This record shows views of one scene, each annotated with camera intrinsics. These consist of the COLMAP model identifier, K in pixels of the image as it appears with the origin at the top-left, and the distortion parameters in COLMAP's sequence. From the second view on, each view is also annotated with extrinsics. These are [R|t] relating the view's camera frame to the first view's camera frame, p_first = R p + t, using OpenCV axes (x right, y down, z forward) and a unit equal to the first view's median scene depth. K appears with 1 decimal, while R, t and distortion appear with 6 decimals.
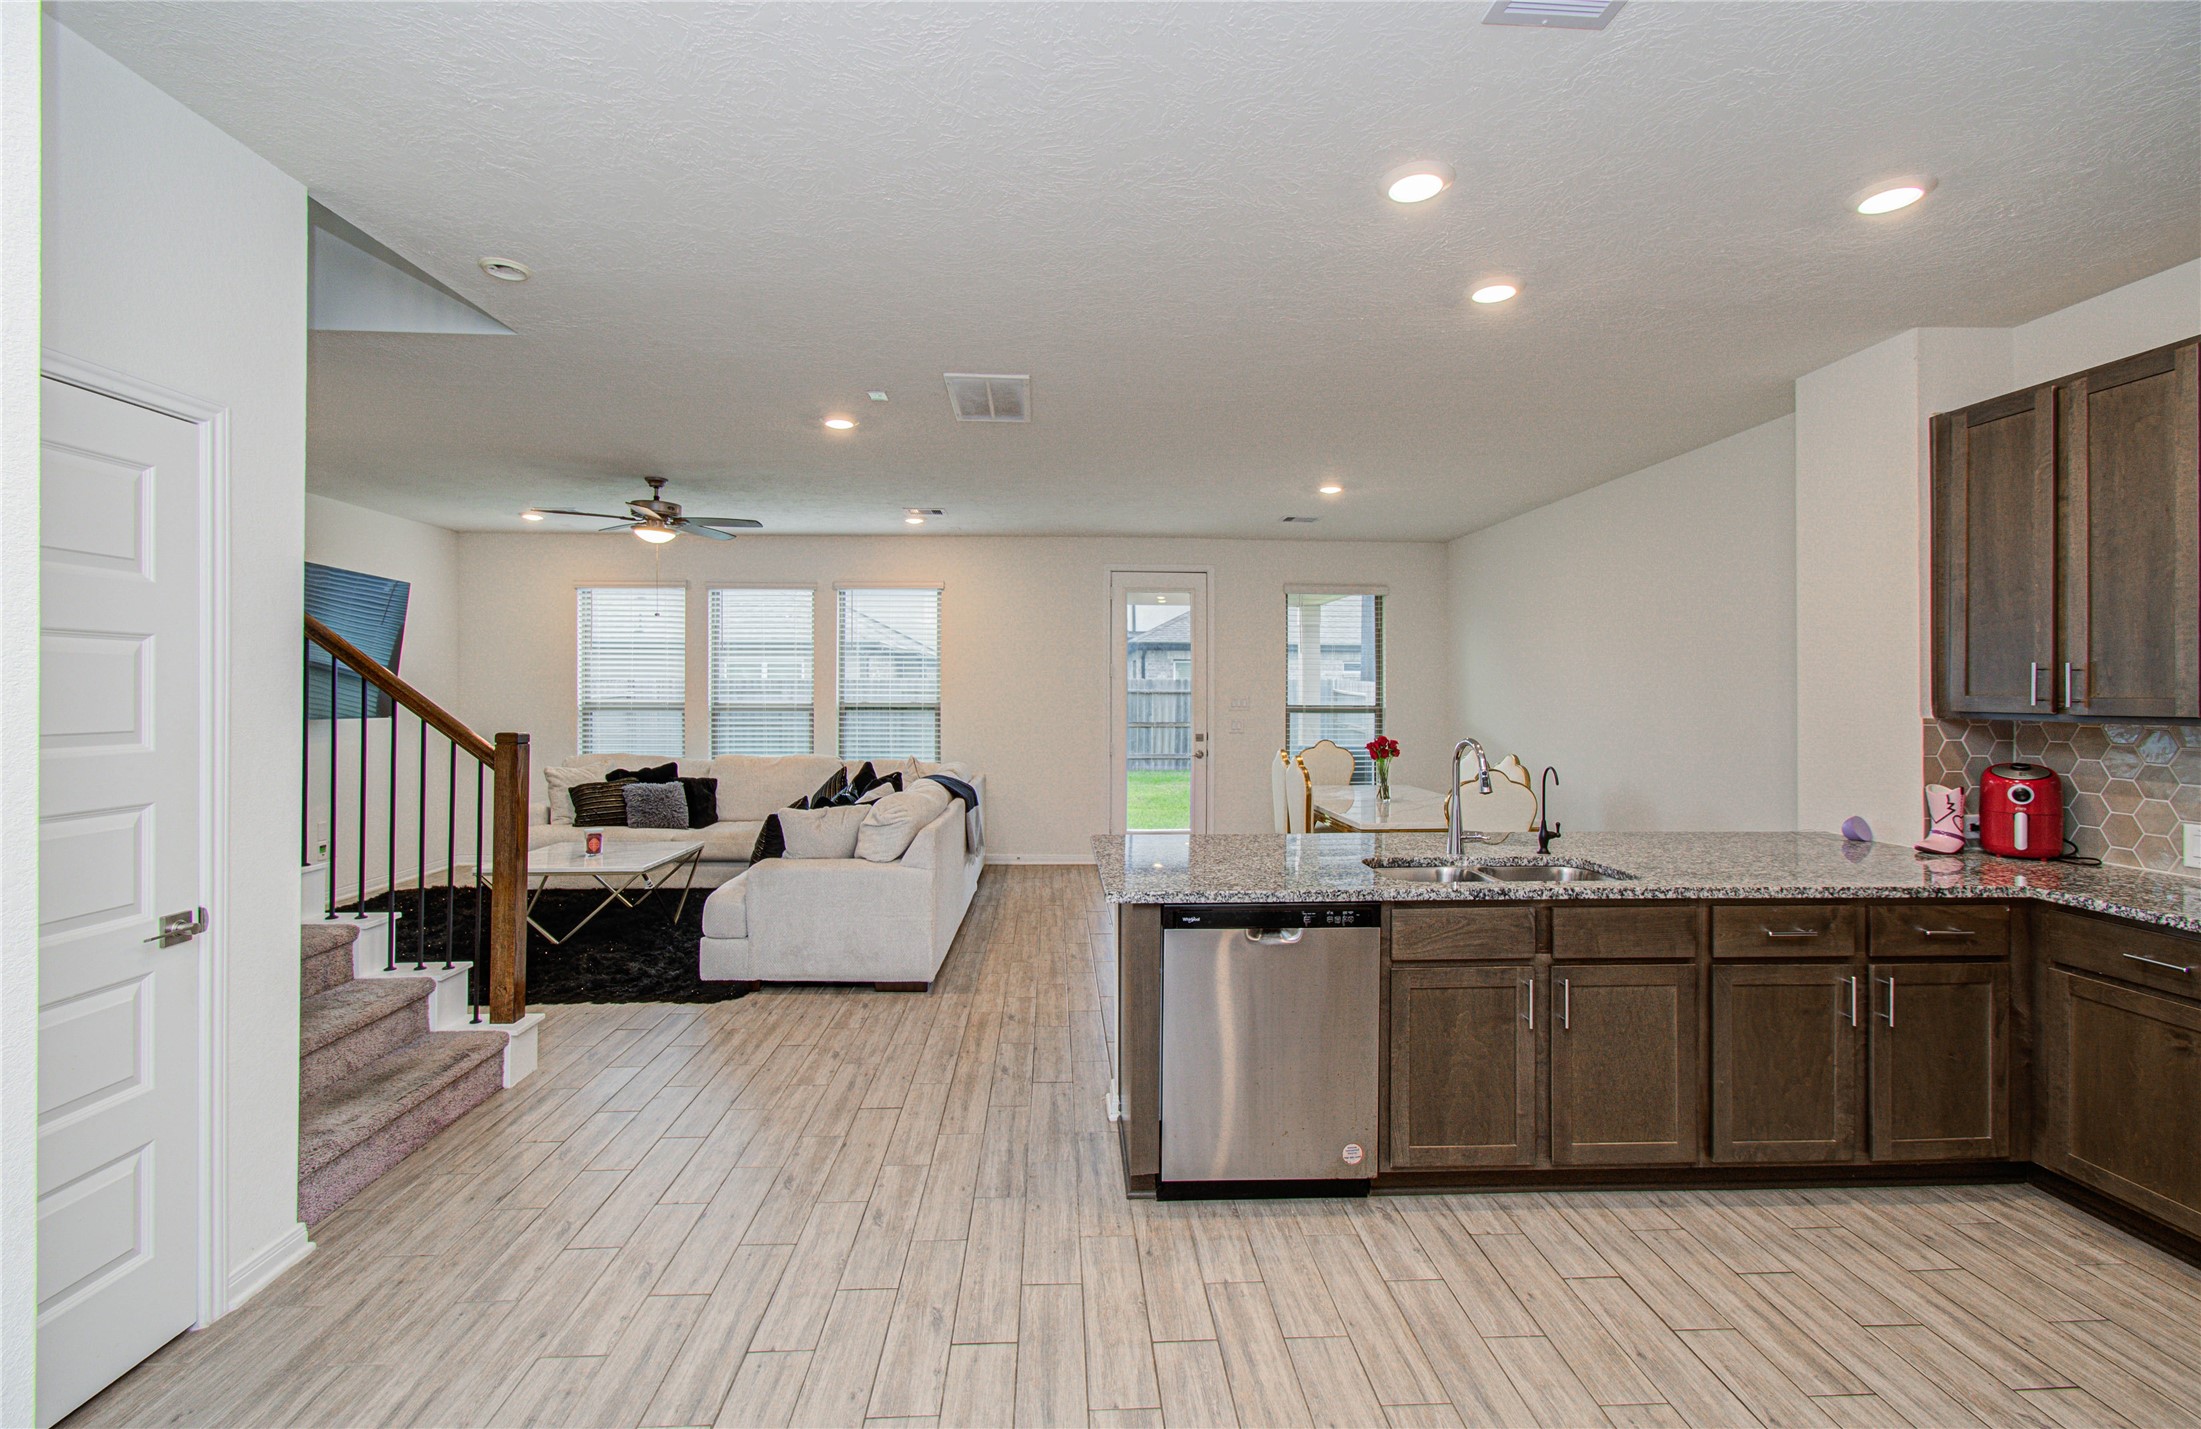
lens RADIAL K [[953.2, 0, 1090.8], [0, 953.2, 677.2], [0, 0, 1]] dist [0.001227, -0.000545]
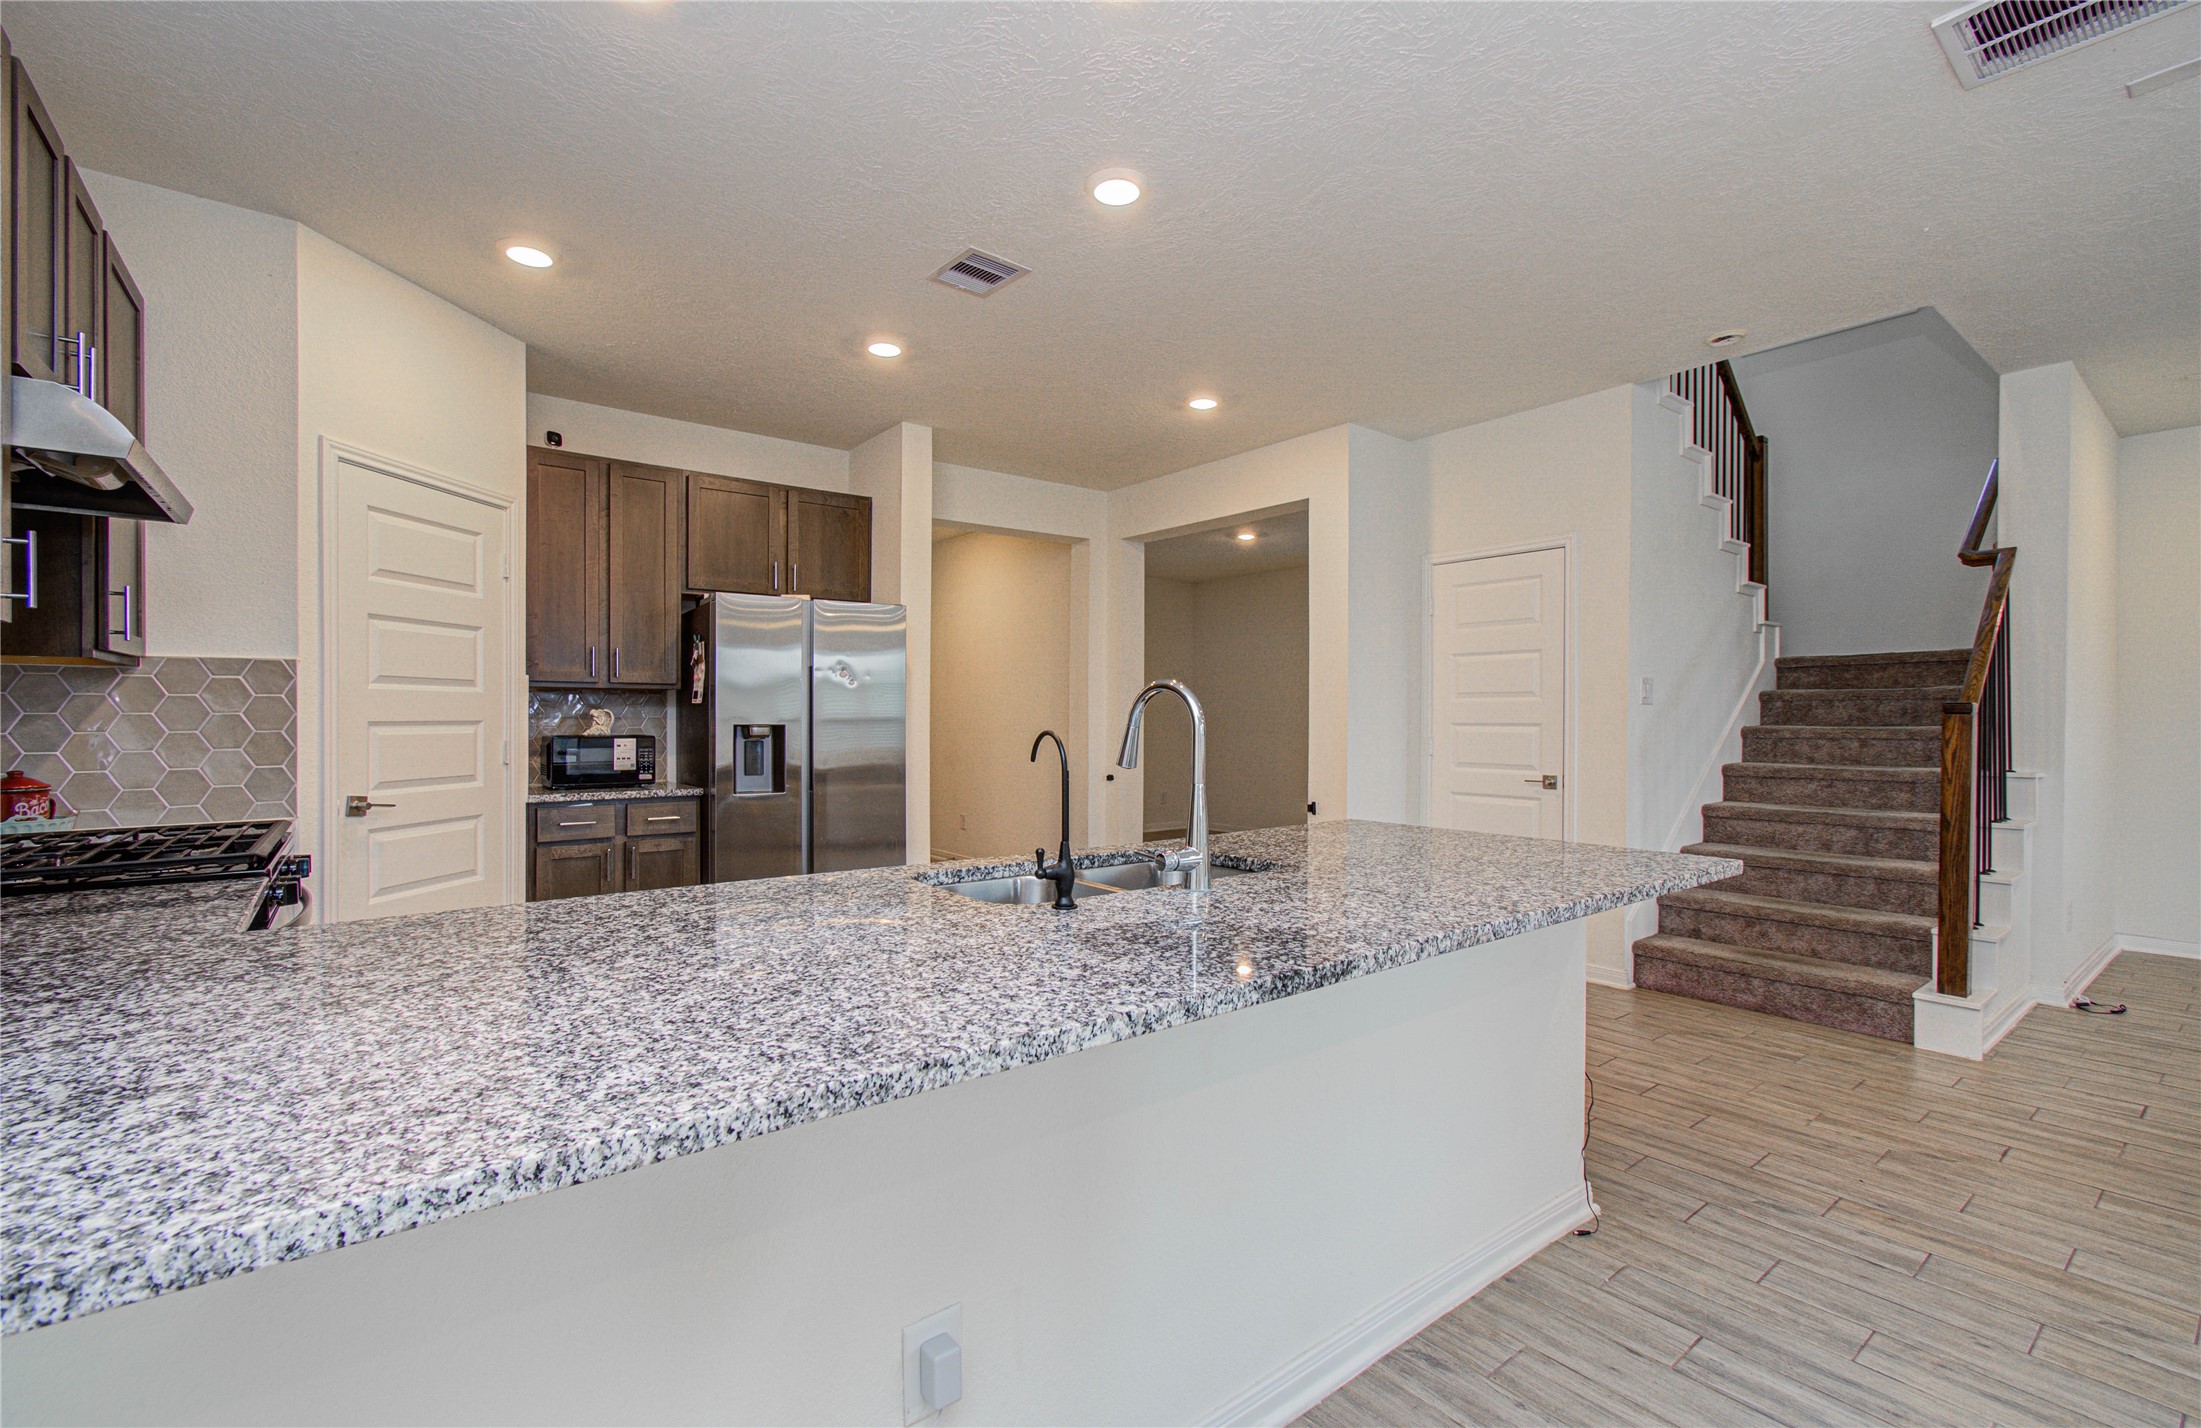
lens RADIAL K [[971.3, 0, 1096.9], [0, 971.3, 724.8], [0, 0, 1]] dist [-0.000869, 0.000879]
pose [[-0.815053, -0.002827, -0.579379, 0.681591], [0.002523, 0.999961, -0.008429, 0.084816], [0.579380, -0.008332, -0.815015, 1.278545]]
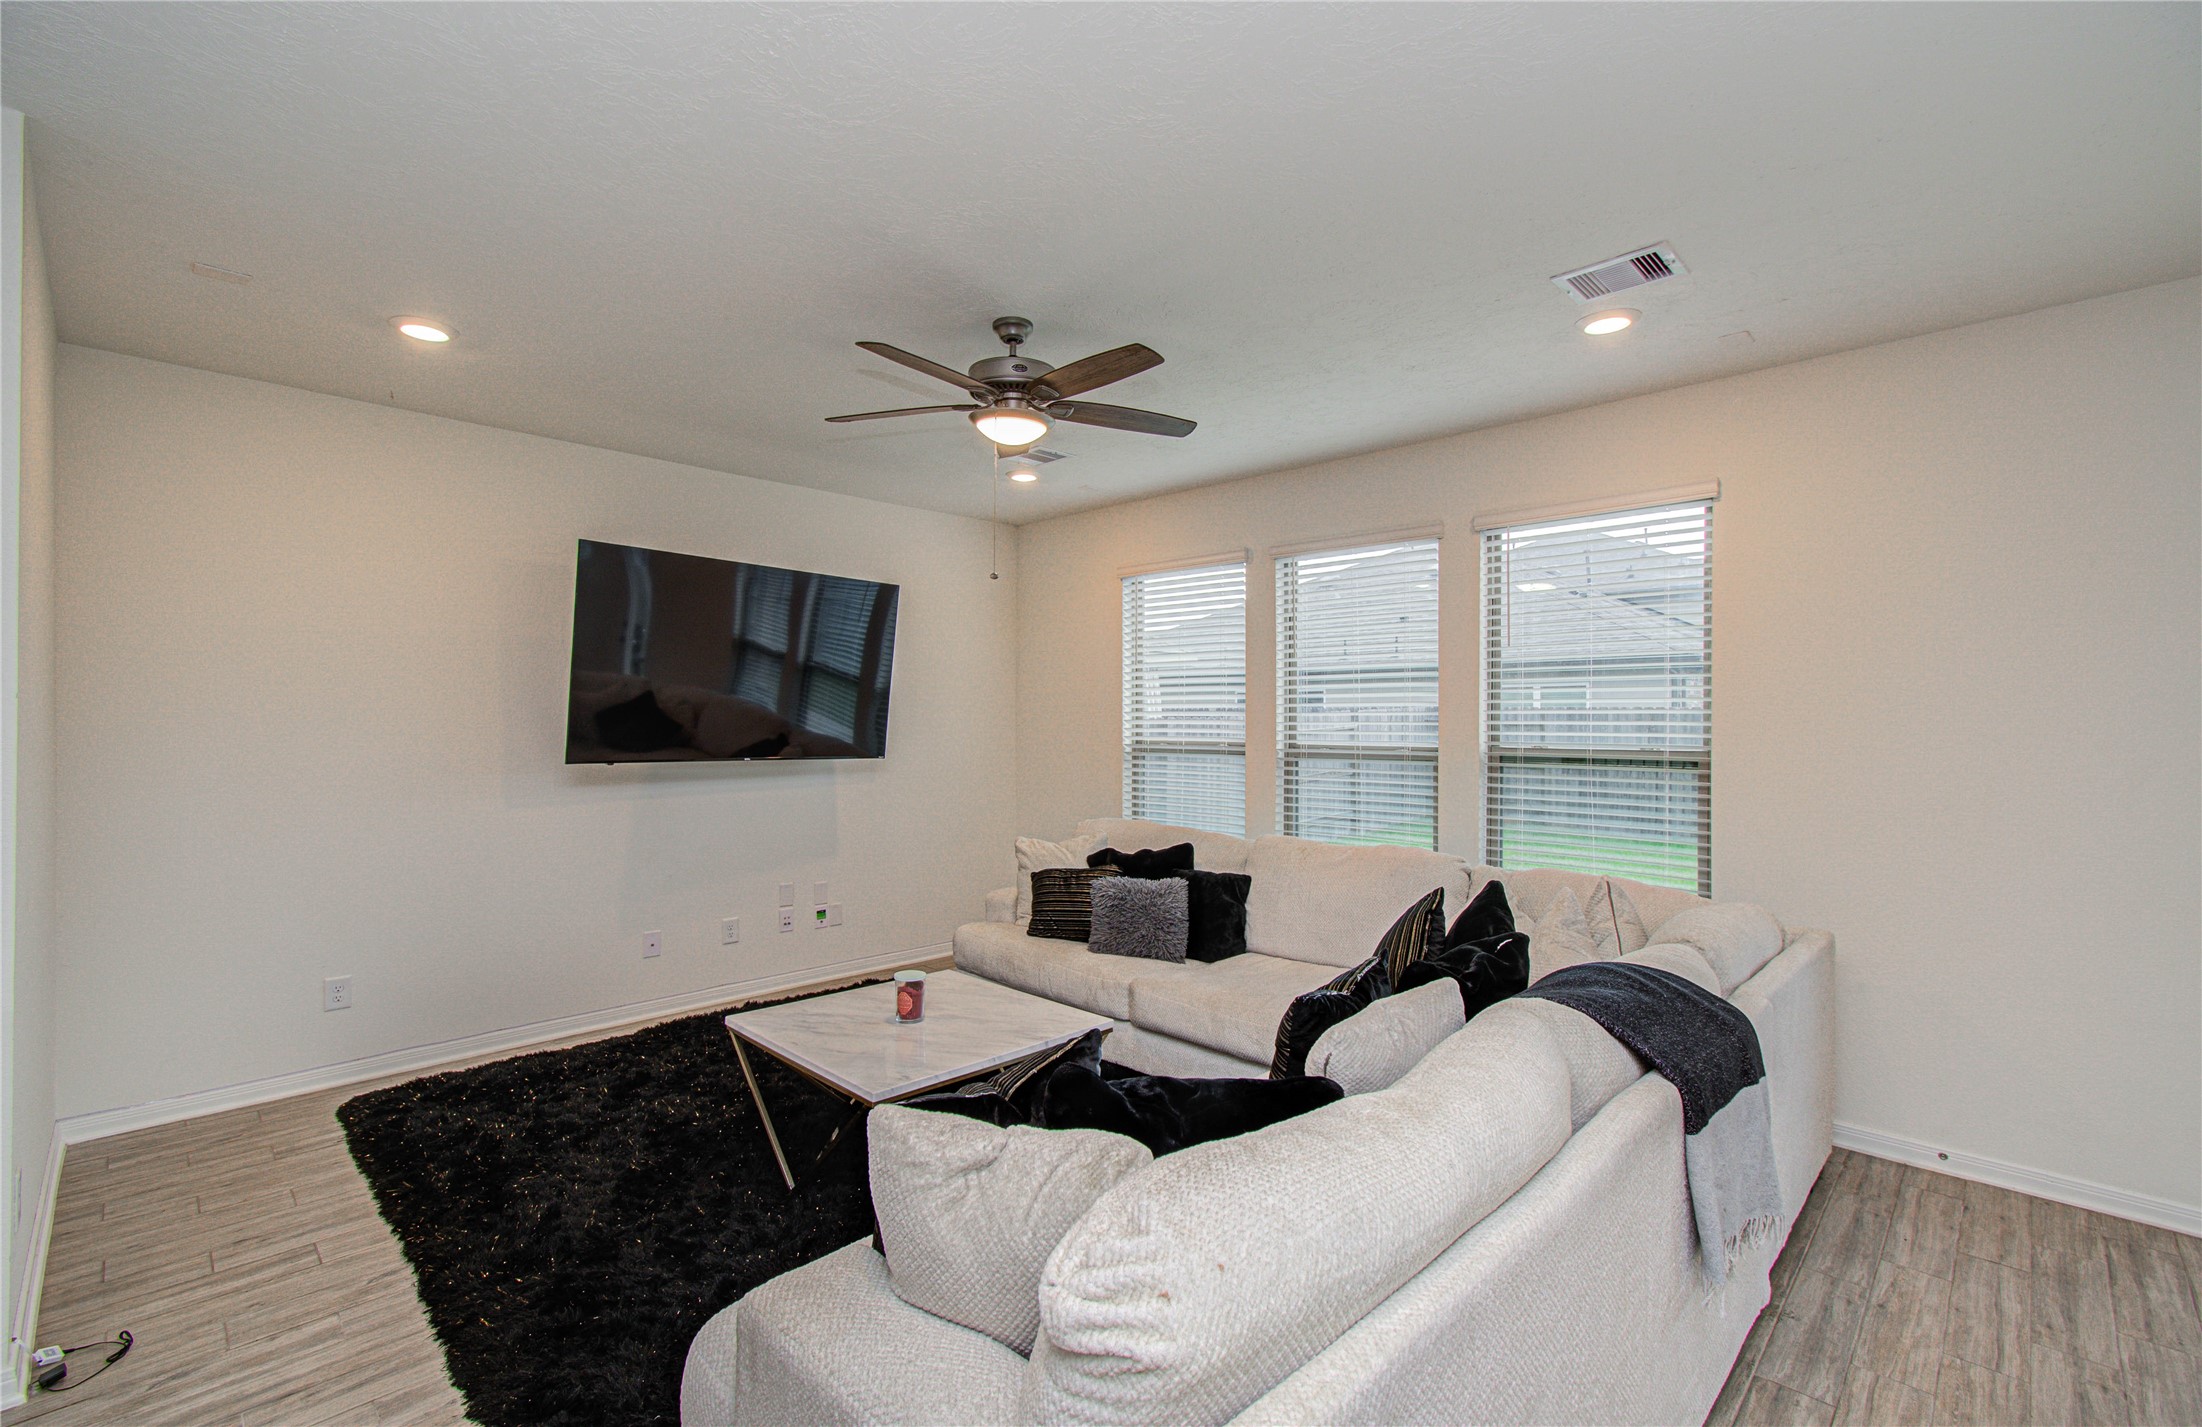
lens RADIAL K [[985.1, 0, 1094.5], [0, 985.1, 721.1], [0, 0, 1]] dist [-0.007351, 0.000365]
pose [[0.686807, -0.005598, -0.726818, -0.049852], [0.012228, 0.999918, 0.003854, 0.018259], [0.726737, -0.011534, 0.686819, 1.071139]]
